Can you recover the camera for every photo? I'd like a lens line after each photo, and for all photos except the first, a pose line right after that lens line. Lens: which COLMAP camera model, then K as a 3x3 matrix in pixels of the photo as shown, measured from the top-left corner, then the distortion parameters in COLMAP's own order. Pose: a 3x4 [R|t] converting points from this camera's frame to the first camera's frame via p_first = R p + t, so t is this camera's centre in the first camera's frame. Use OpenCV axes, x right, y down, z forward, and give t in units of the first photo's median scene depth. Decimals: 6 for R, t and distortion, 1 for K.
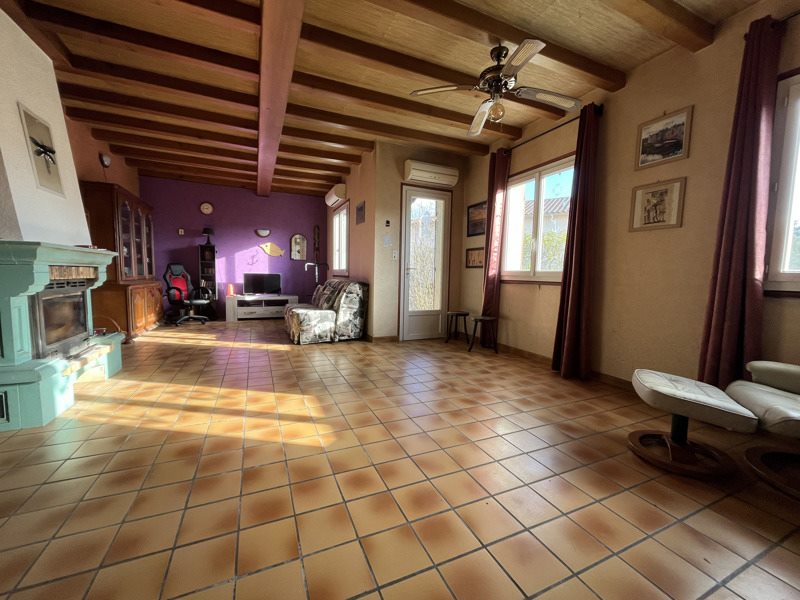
lens RADIAL K [[321.9, 0, 398.2], [0, 321.9, 300.8], [0, 0, 1]] dist [-0.002412, -0.000073]
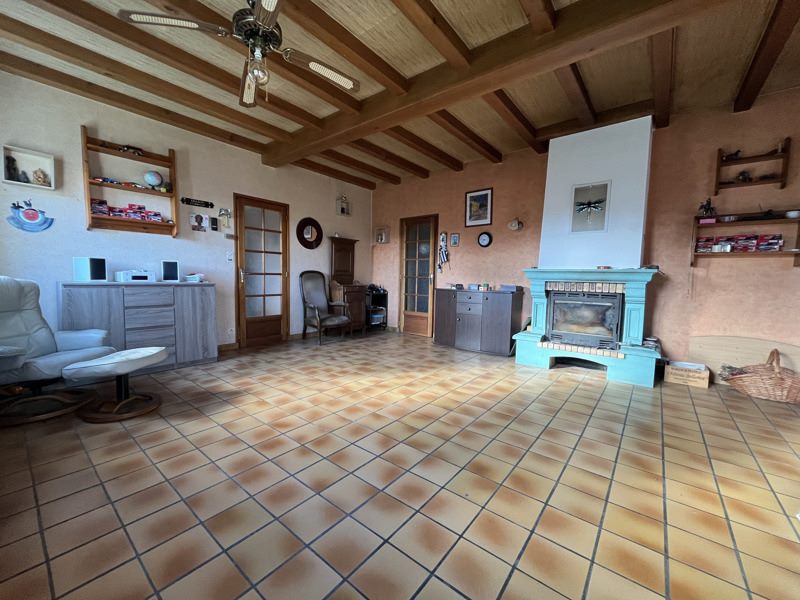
lens RADIAL K [[321.9, 0, 399.4], [0, 321.9, 300.2], [0, 0, 1]] dist [-0.002412, -0.000073]
pose [[-0.886004, -0.005125, -0.463649, 0.234867], [-0.077170, 0.987623, 0.136549, -0.108343], [0.457211, 0.156763, -0.875433, 1.270964]]
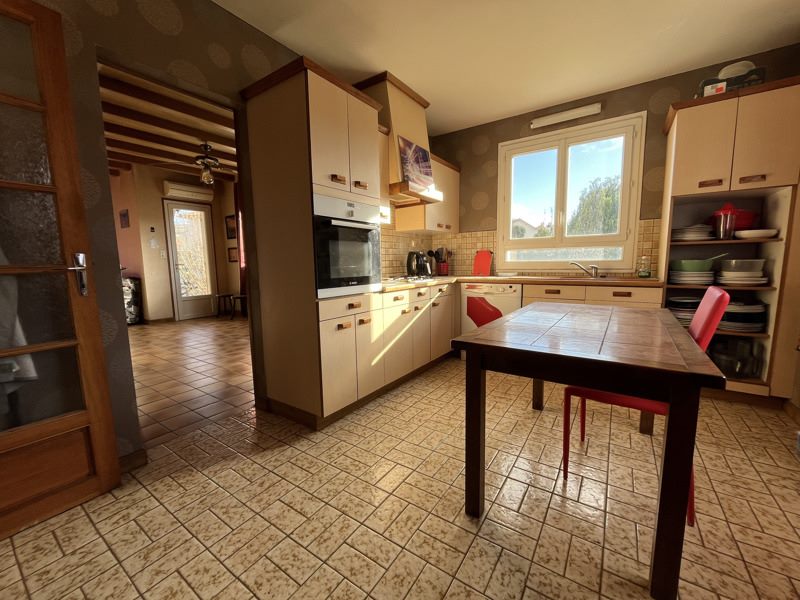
lens RADIAL K [[321.9, 0, 402.8], [0, 321.9, 300.6], [0, 0, 1]] dist [-0.002412, -0.000073]
pose [[0.856161, -0.101215, 0.506700, 0.147125], [0.085322, 0.994858, 0.054560, 0.055151], [-0.509617, -0.003480, 0.860394, -0.615402]]
